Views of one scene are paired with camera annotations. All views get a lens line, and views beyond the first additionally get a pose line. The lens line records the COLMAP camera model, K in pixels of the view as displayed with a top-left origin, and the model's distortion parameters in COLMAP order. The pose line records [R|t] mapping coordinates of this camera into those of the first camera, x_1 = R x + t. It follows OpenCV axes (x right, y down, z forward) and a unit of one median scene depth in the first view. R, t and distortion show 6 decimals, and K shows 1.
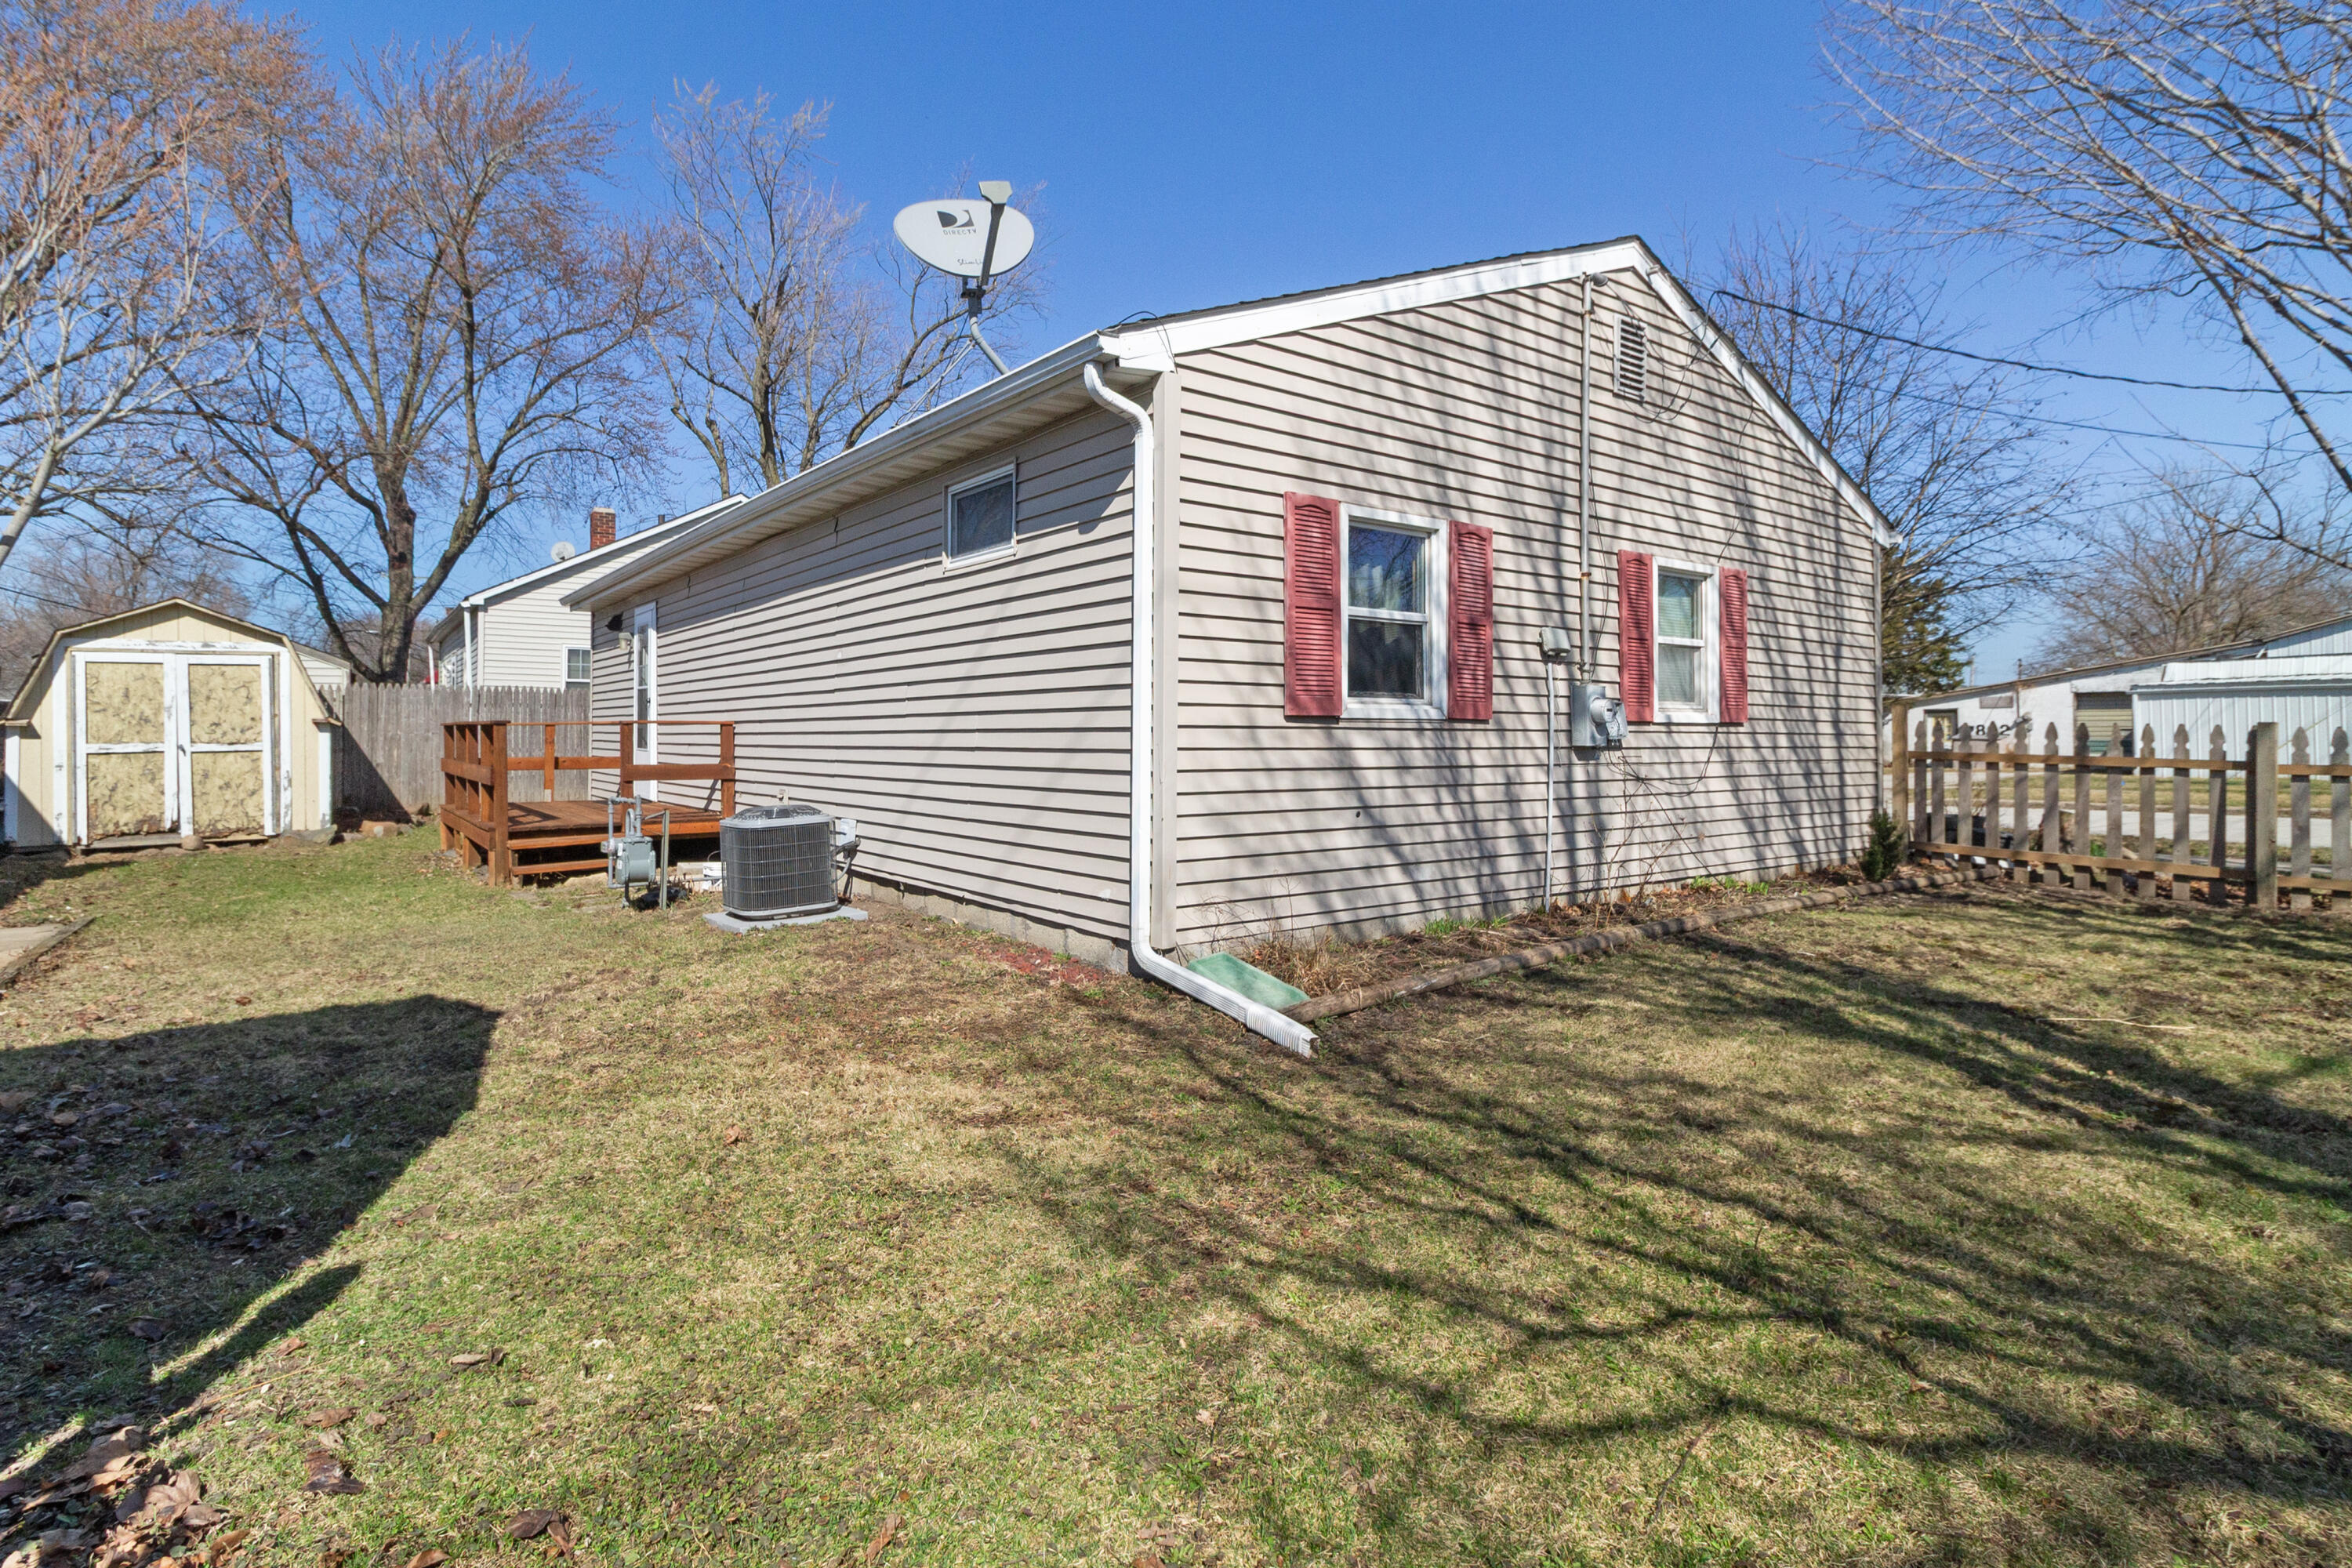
lens RADIAL K [[1158.7, 0, 1182.9], [0, 1158.7, 732.3], [0, 0, 1]] dist [0.001317, 0.001059]
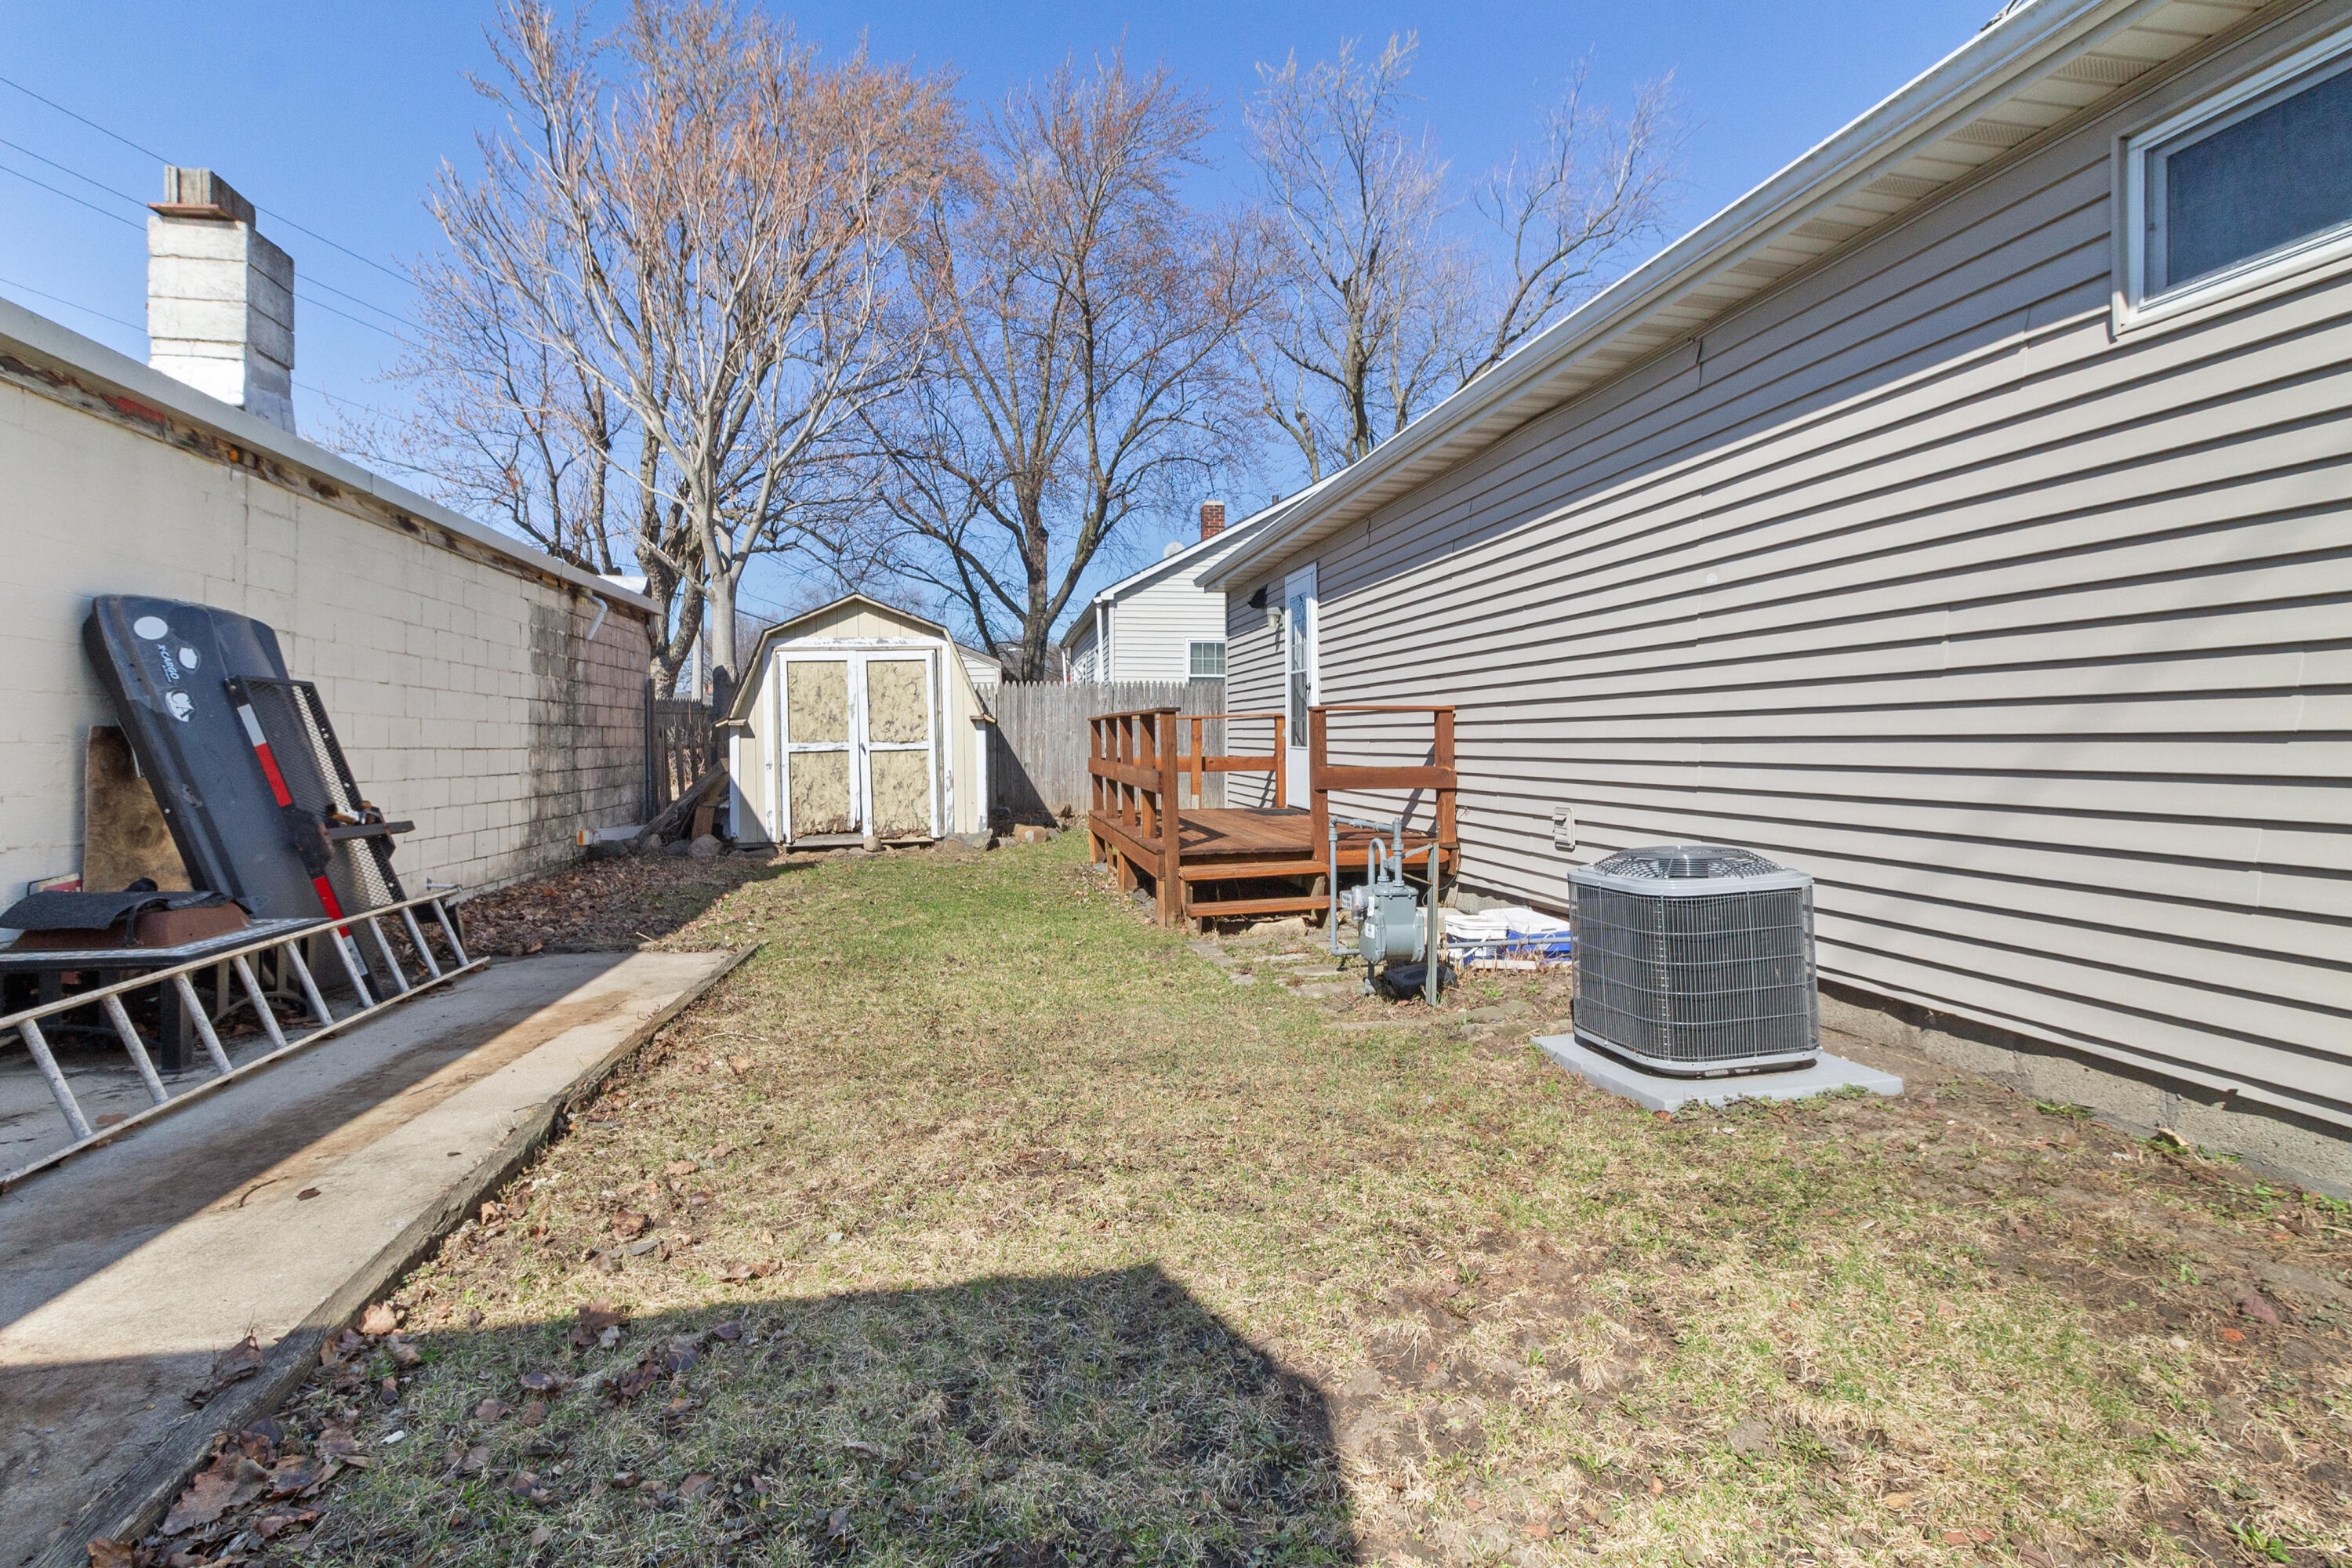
lens RADIAL K [[1084.8, 0, 1176.0], [0, 1084.8, 784.0], [0, 0, 1]] dist [0.000879, -0.000003]
pose [[0.895215, 0.013246, -0.445438, -0.192350], [0.006642, 0.999051, 0.043056, 0.006449], [0.445586, -0.041503, 0.894277, 0.263742]]
